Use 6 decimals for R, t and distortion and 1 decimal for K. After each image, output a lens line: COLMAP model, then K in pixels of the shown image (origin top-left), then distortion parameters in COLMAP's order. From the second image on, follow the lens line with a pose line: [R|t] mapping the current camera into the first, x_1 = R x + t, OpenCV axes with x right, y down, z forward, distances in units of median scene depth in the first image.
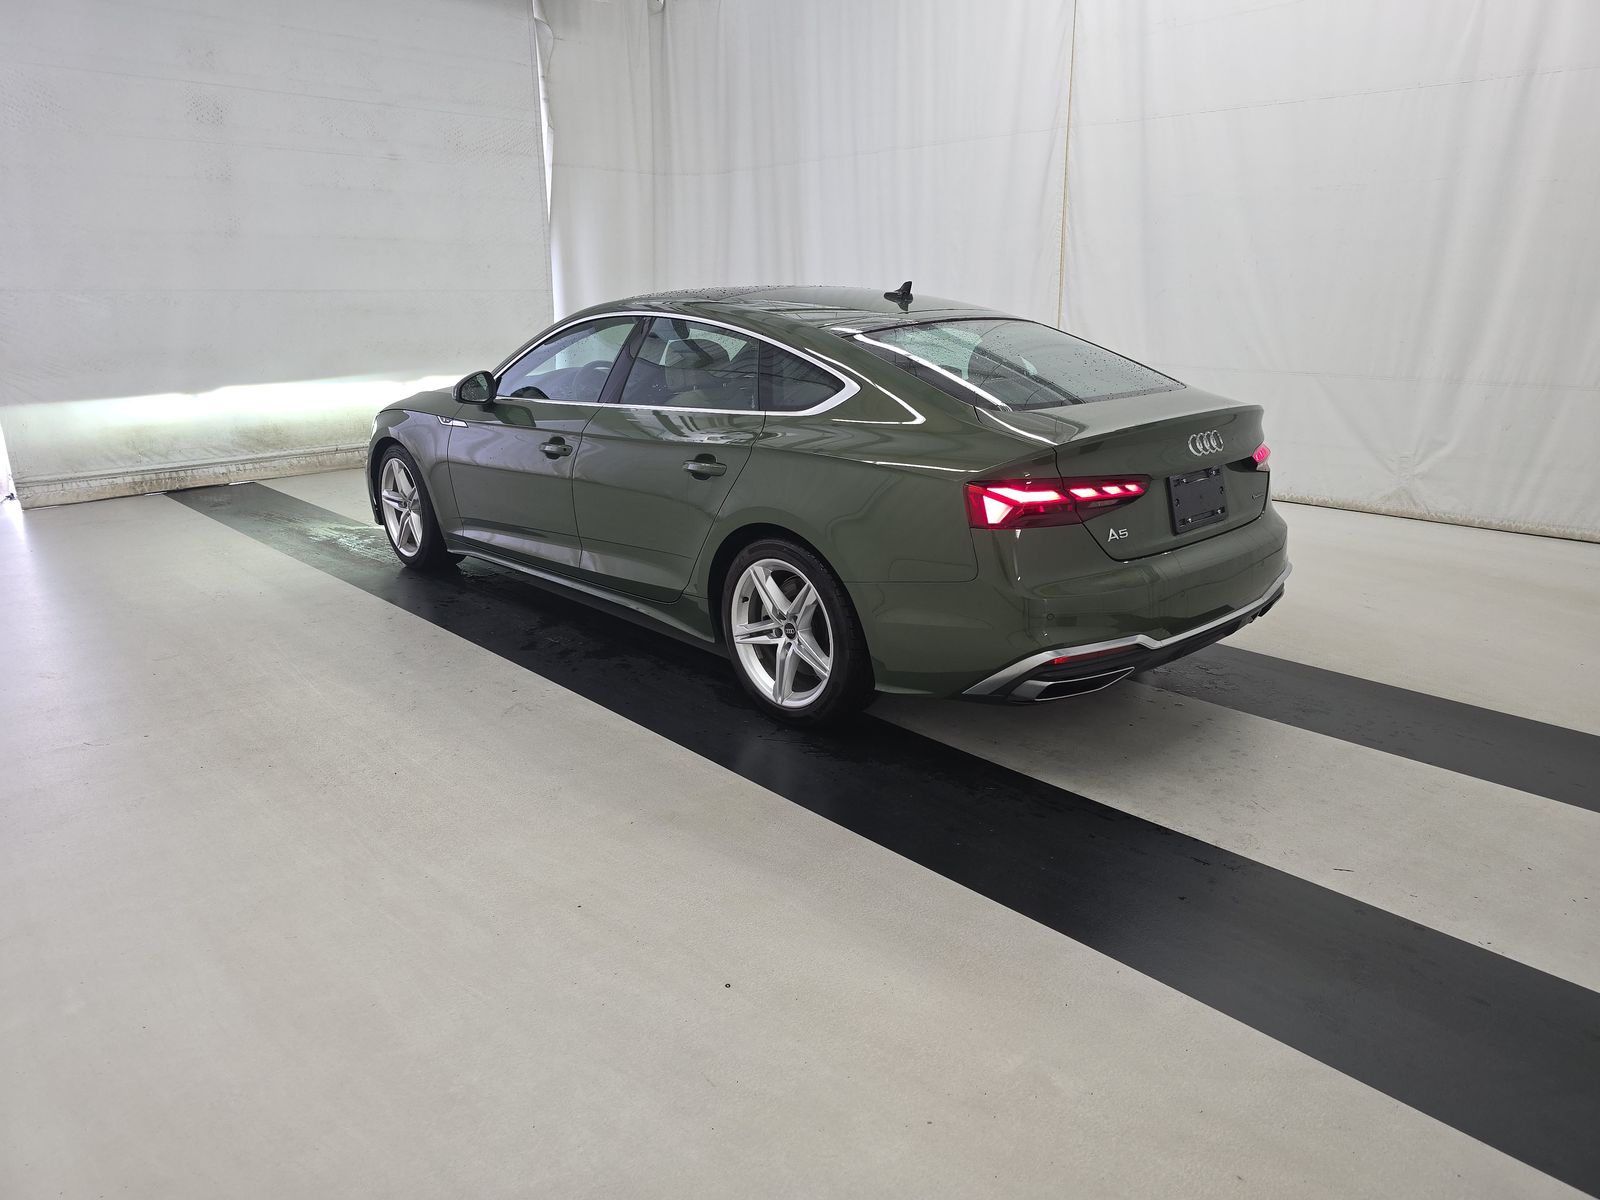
lens RADIAL K [[1103.9, 0, 802.2], [0, 1103.9, 610.4], [0, 0, 1]] dist [0.049502, -0.021352]
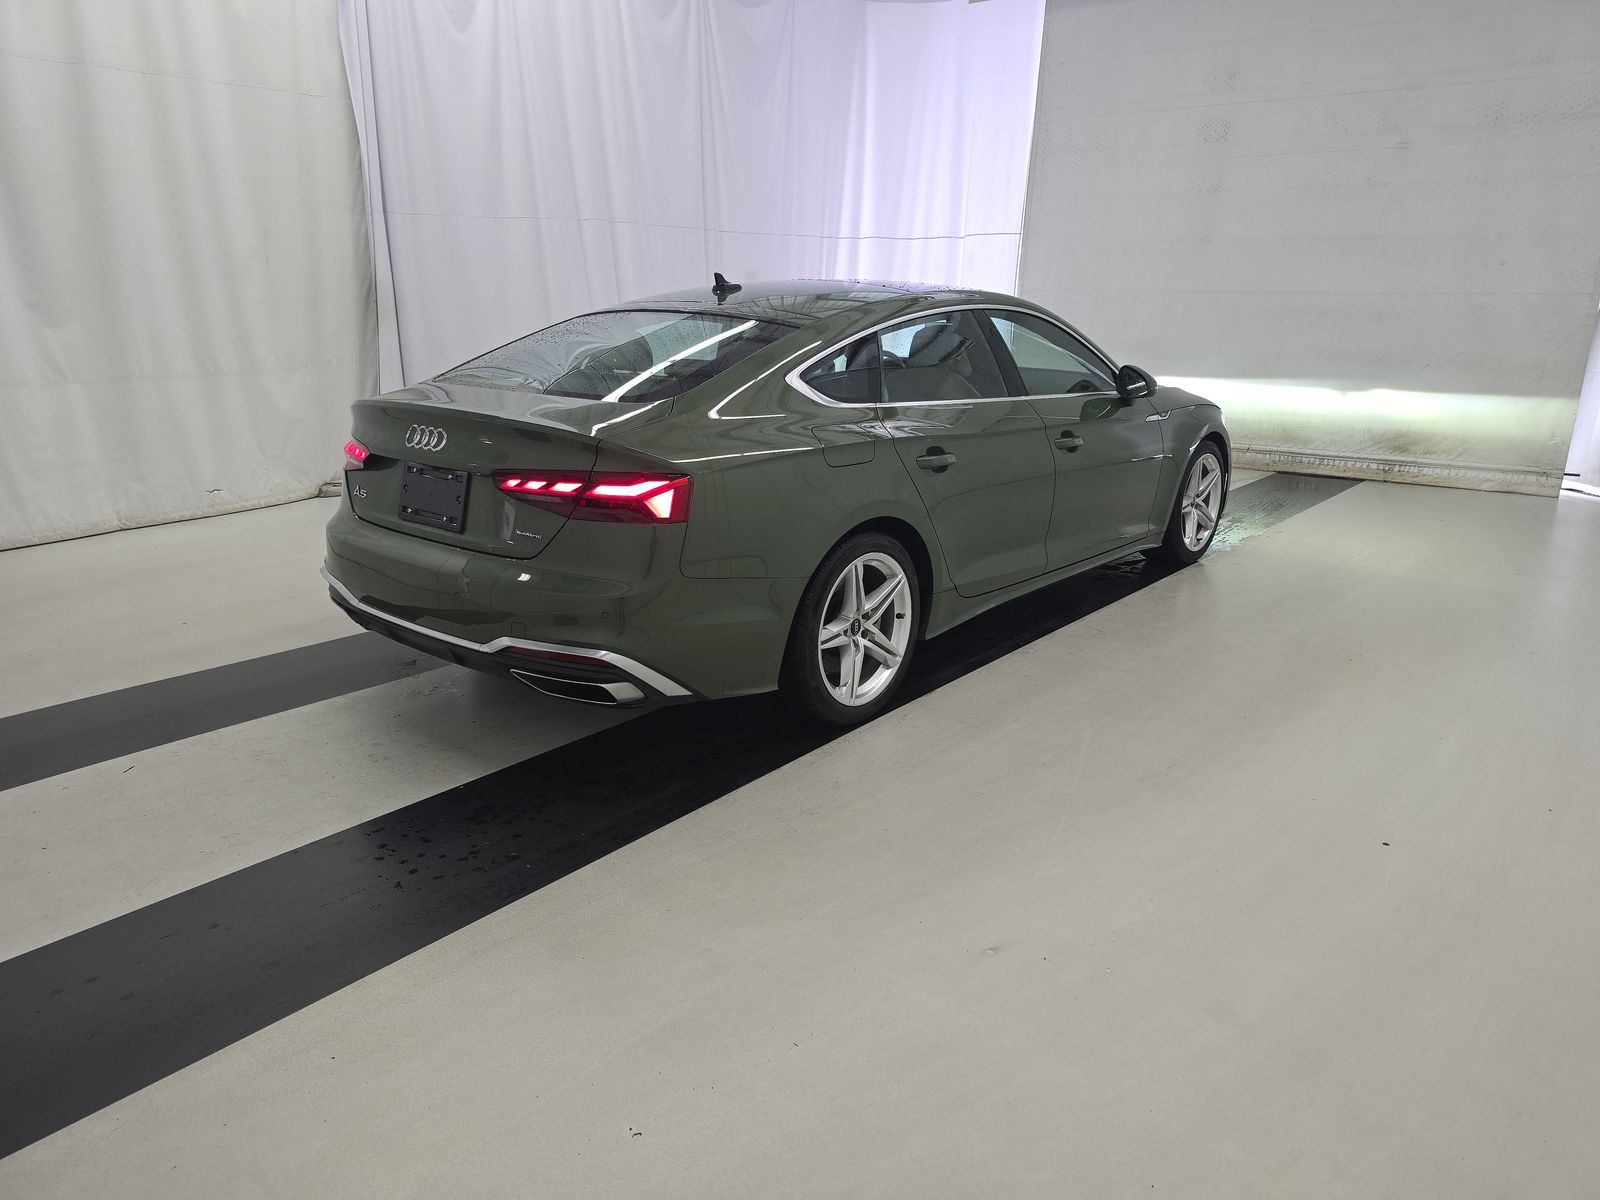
lens RADIAL K [[1103.9, 0, 804.5], [0, 1103.9, 594.8], [0, 0, 1]] dist [0.049502, -0.021352]
pose [[0.126430, 0.274740, -0.953170, 0.599312], [-0.295137, 0.927785, 0.228275, -0.150612], [0.947053, 0.252455, 0.198386, 0.511474]]
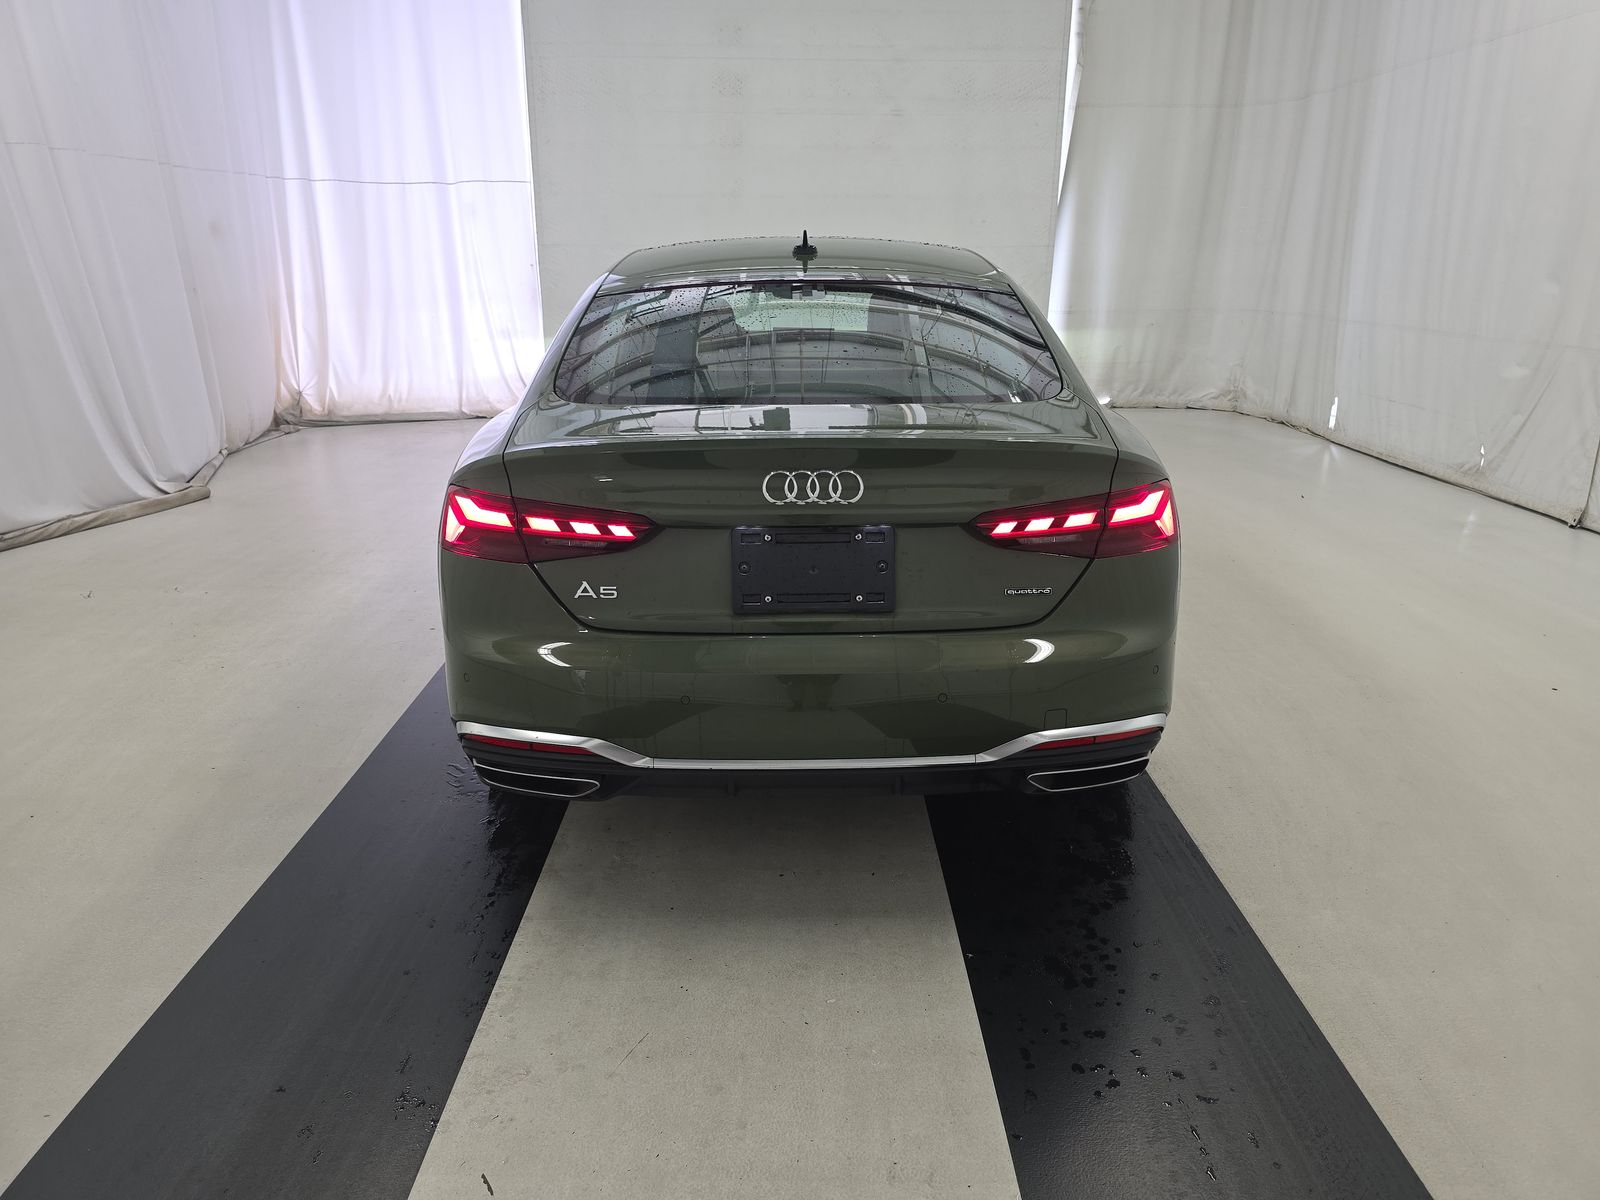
lens RADIAL K [[1103.9, 0, 811.0], [0, 1103.9, 594.1], [0, 0, 1]] dist [0.049502, -0.021352]
pose [[0.744405, 0.207831, -0.634561, 0.343236], [-0.193782, 0.976669, 0.092552, -0.065414], [0.638991, 0.054070, 0.767311, 0.225670]]
